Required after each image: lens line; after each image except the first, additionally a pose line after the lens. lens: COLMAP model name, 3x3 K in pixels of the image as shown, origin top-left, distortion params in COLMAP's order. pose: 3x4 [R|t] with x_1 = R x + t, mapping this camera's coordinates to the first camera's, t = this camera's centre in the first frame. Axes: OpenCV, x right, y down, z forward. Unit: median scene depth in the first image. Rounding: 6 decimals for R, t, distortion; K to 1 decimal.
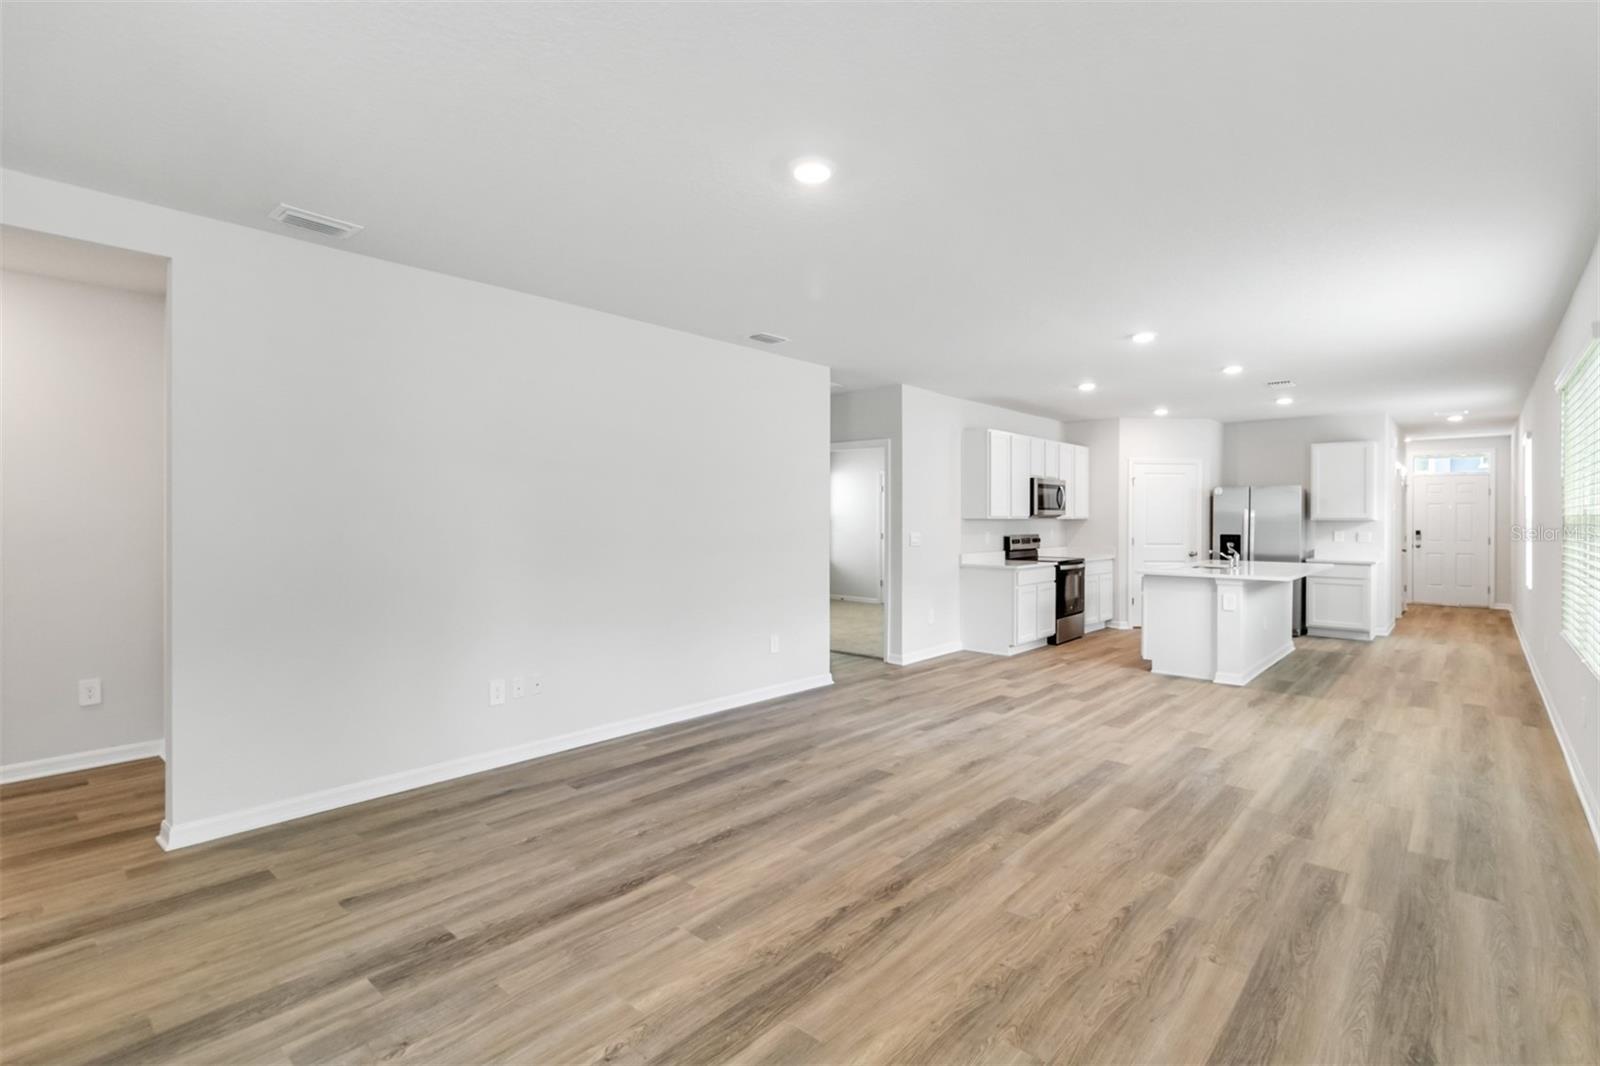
lens RADIAL K [[751.8, 0, 820.9], [0, 751.8, 527.2], [0, 0, 1]] dist [-0.001379, 0.000711]
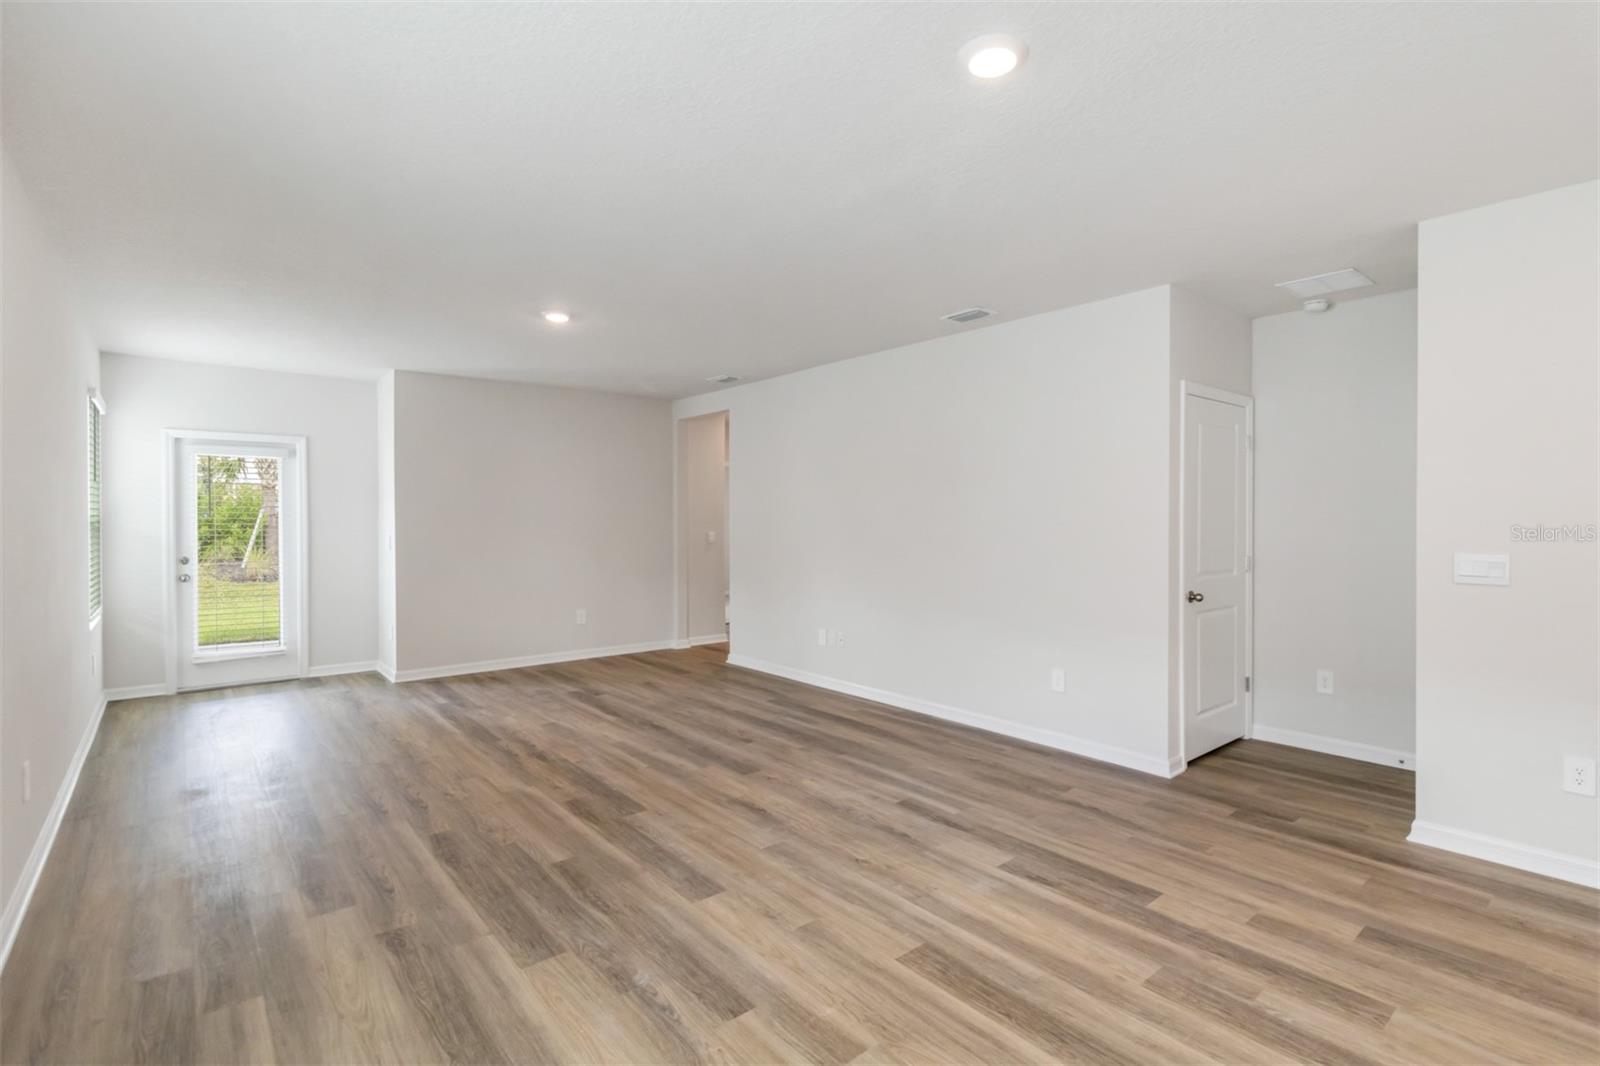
lens RADIAL K [[751.8, 0, 815.5], [0, 751.8, 531.2], [0, 0, 1]] dist [-0.001379, 0.000711]
pose [[-0.151830, 0.014995, -0.988293, 0.919879], [-0.009371, 0.999818, 0.016610, -0.013104], [0.988362, 0.011783, -0.151662, 1.066662]]
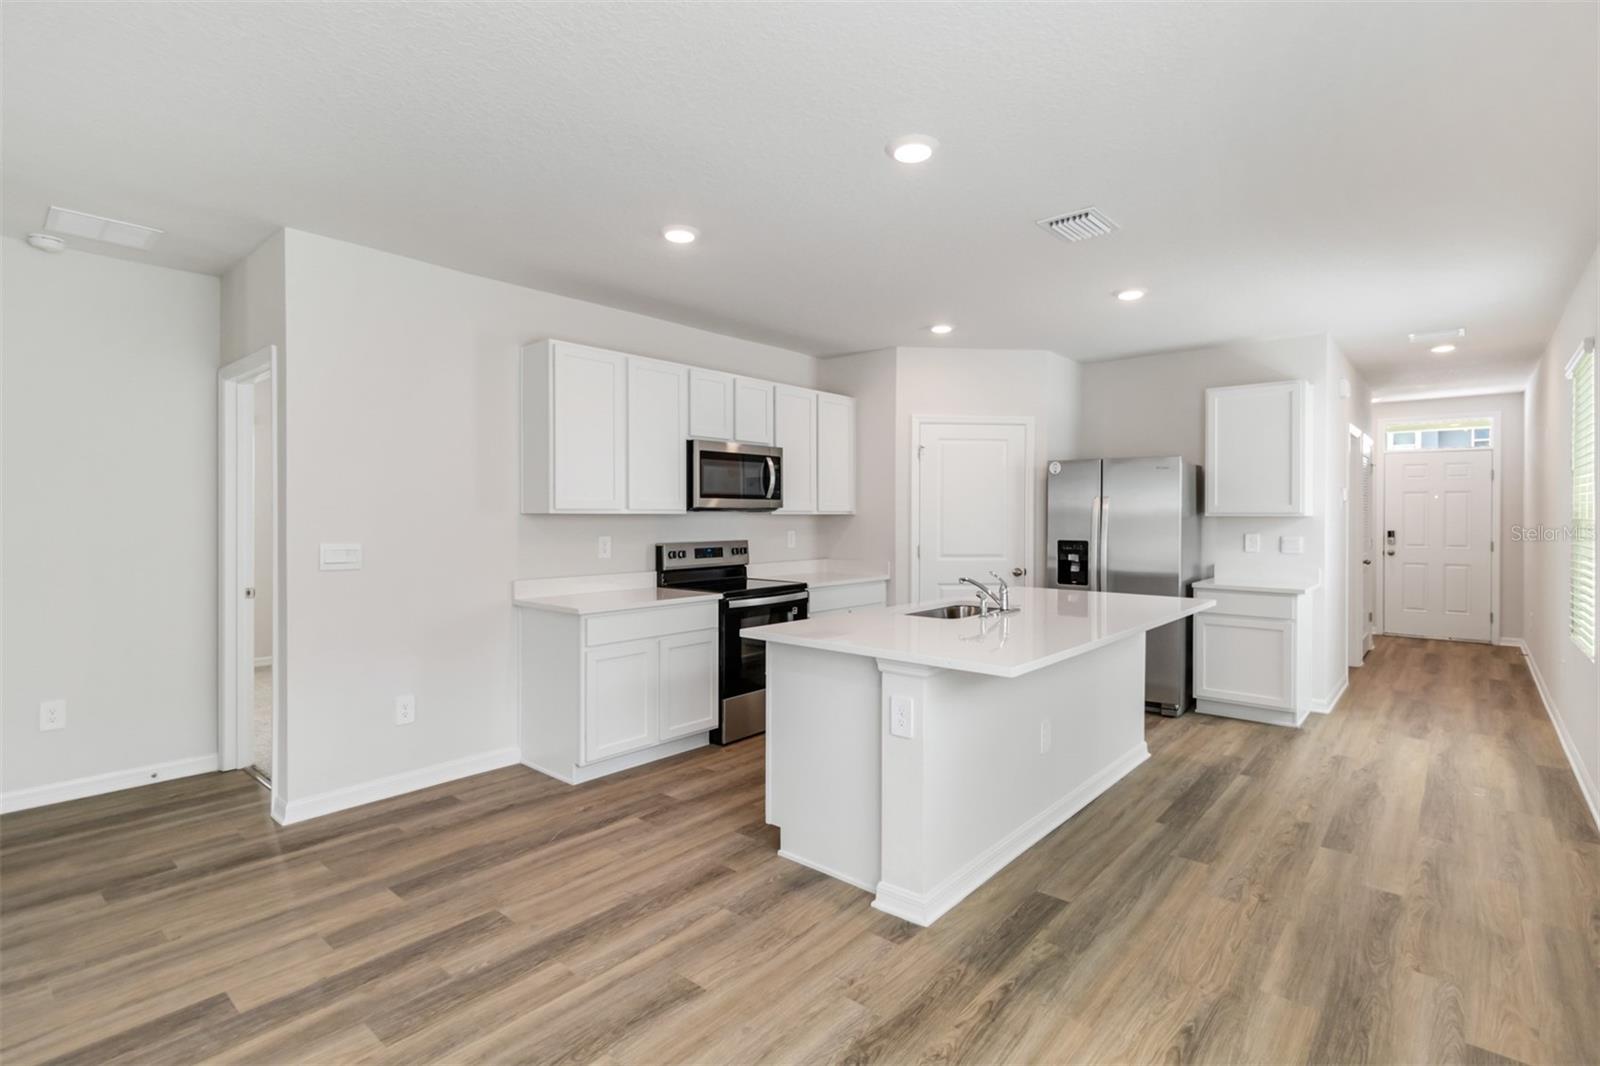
lens RADIAL K [[751.8, 0, 831.8], [0, 751.8, 521.8], [0, 0, 1]] dist [-0.001379, 0.000711]
pose [[0.999844, 0.000201, 0.017679, 0.663474], [-0.000190, 1.000000, -0.000583, -0.009199], [-0.017680, 0.000580, 0.999844, 0.784829]]
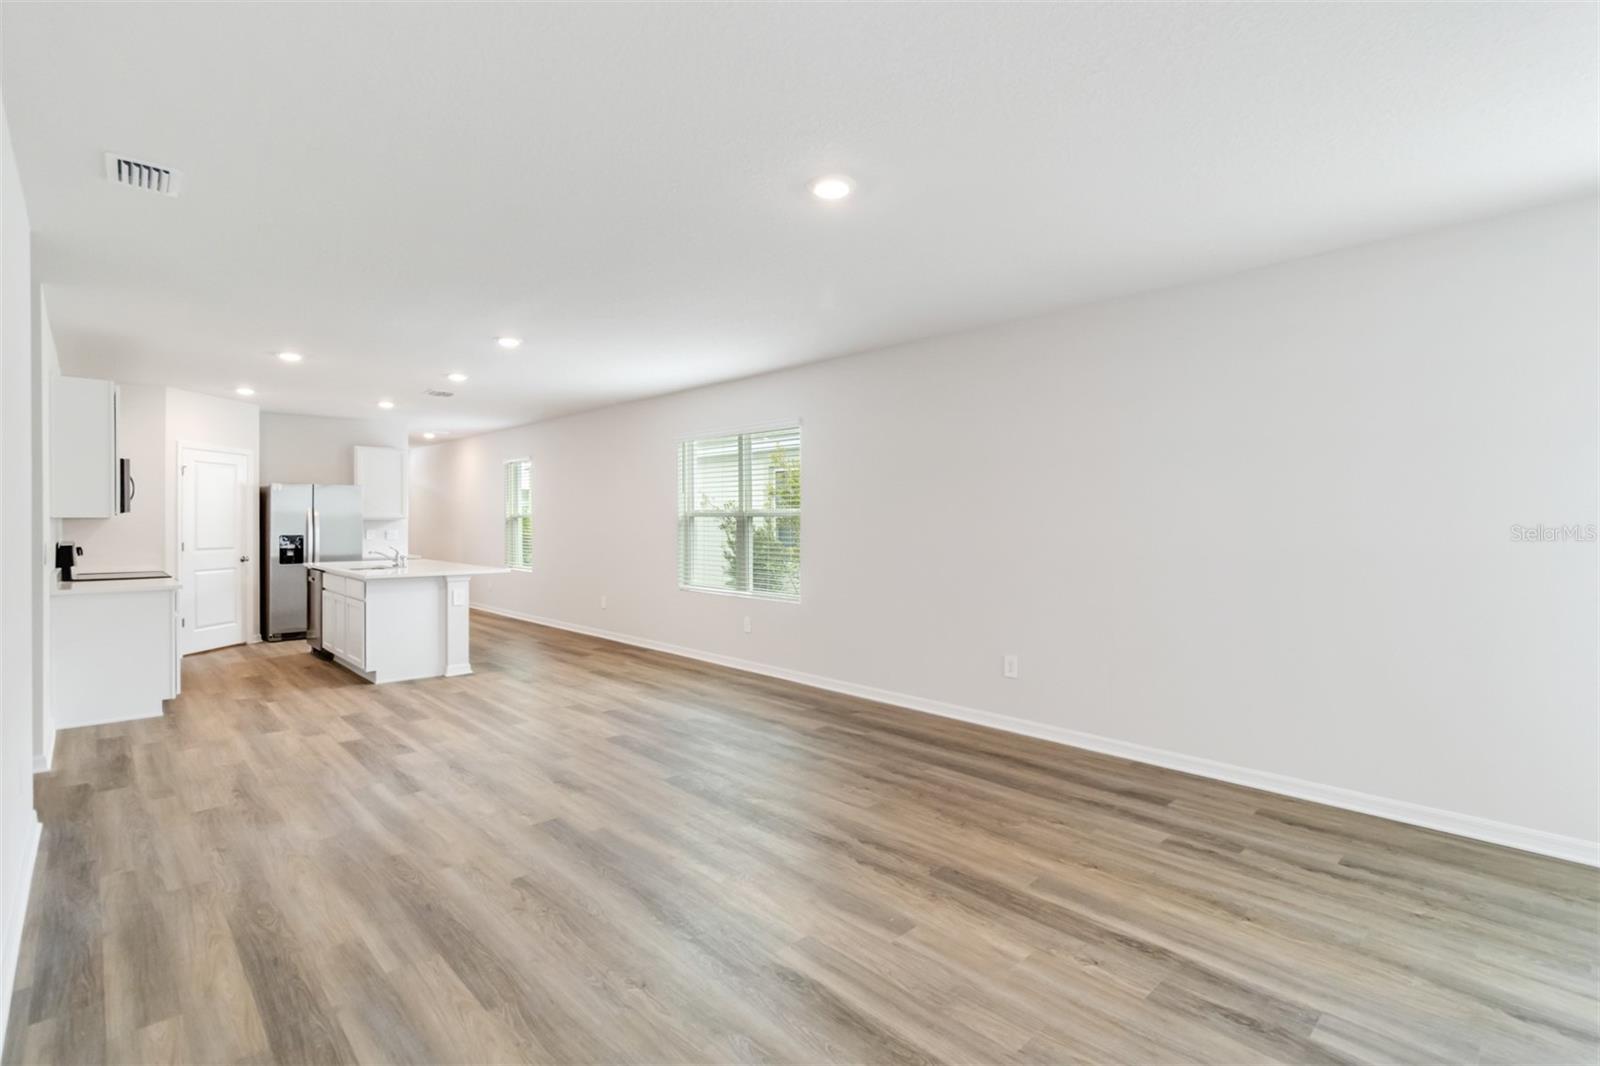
lens RADIAL K [[751.8, 0, 814.1], [0, 751.8, 533.5], [0, 0, 1]] dist [-0.001379, 0.000711]
pose [[0.089963, -0.019349, 0.995757, -0.615814], [0.010358, 0.999775, 0.018492, -0.005776], [-0.995891, 0.008650, 0.090144, 0.540686]]
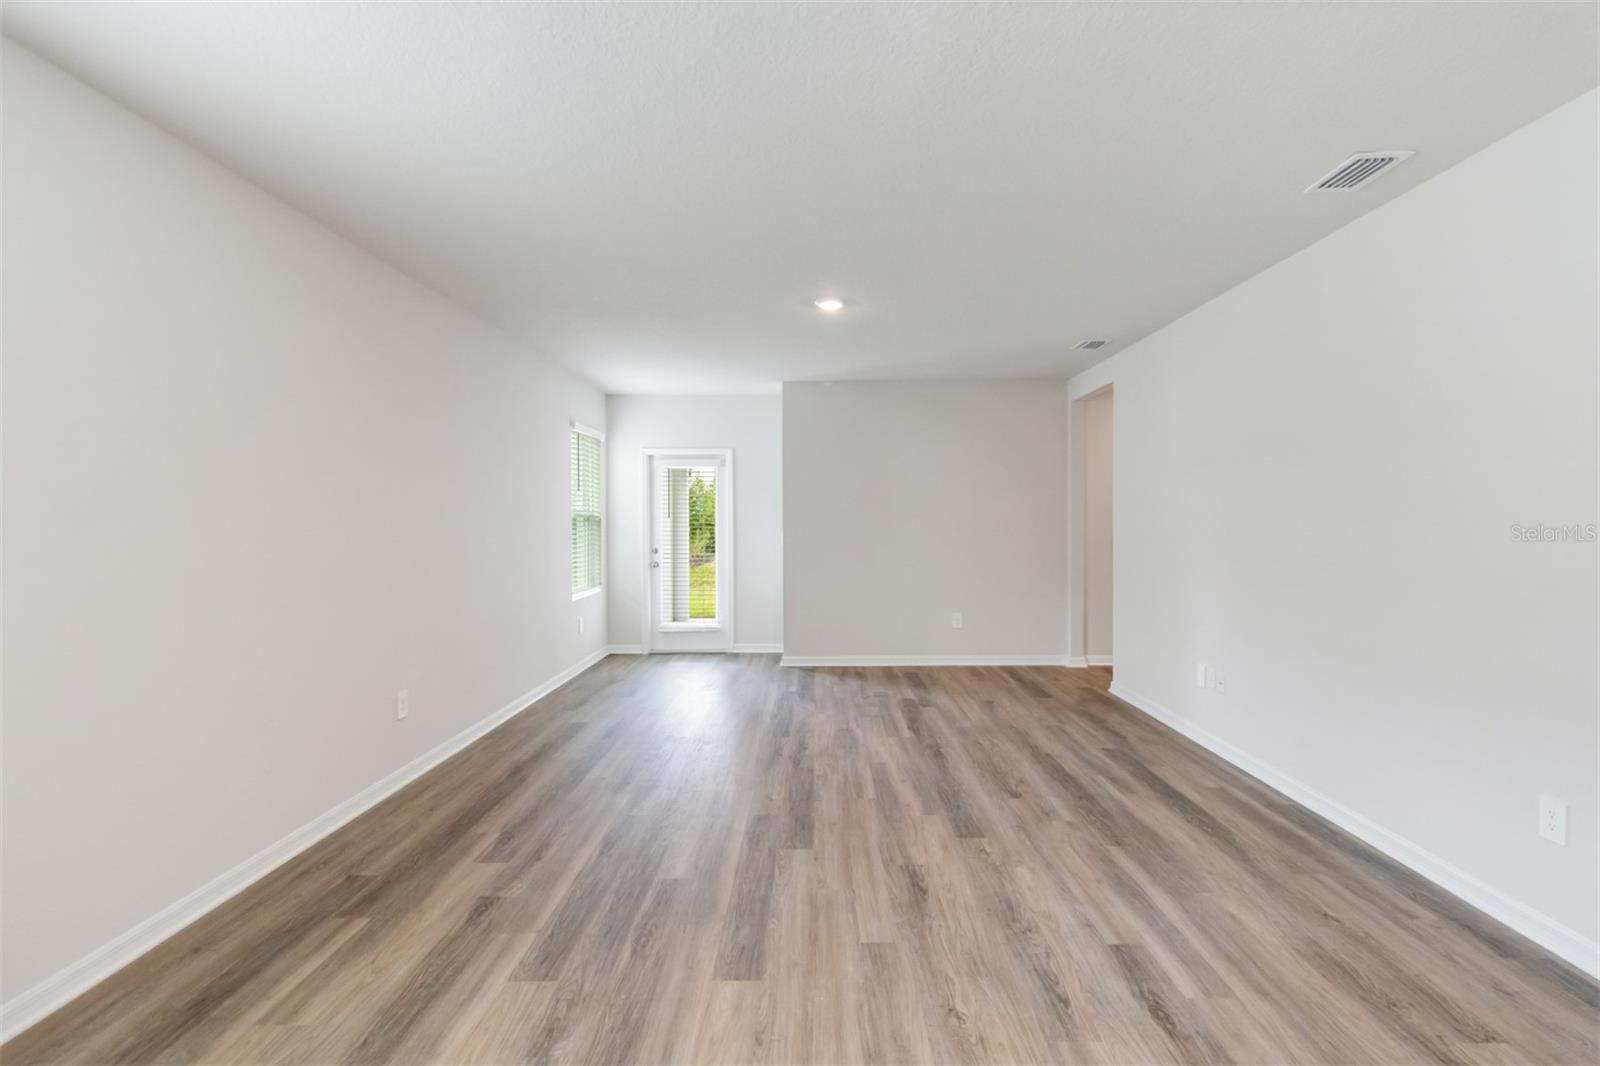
lens RADIAL K [[751.8, 0, 813.7], [0, 751.8, 536.3], [0, 0, 1]] dist [-0.001379, 0.000711]
pose [[-0.758864, 0.016683, -0.651035, 0.625042], [-0.003120, 0.999567, 0.029252, -0.012382], [0.651241, 0.024229, -0.758484, 1.284966]]
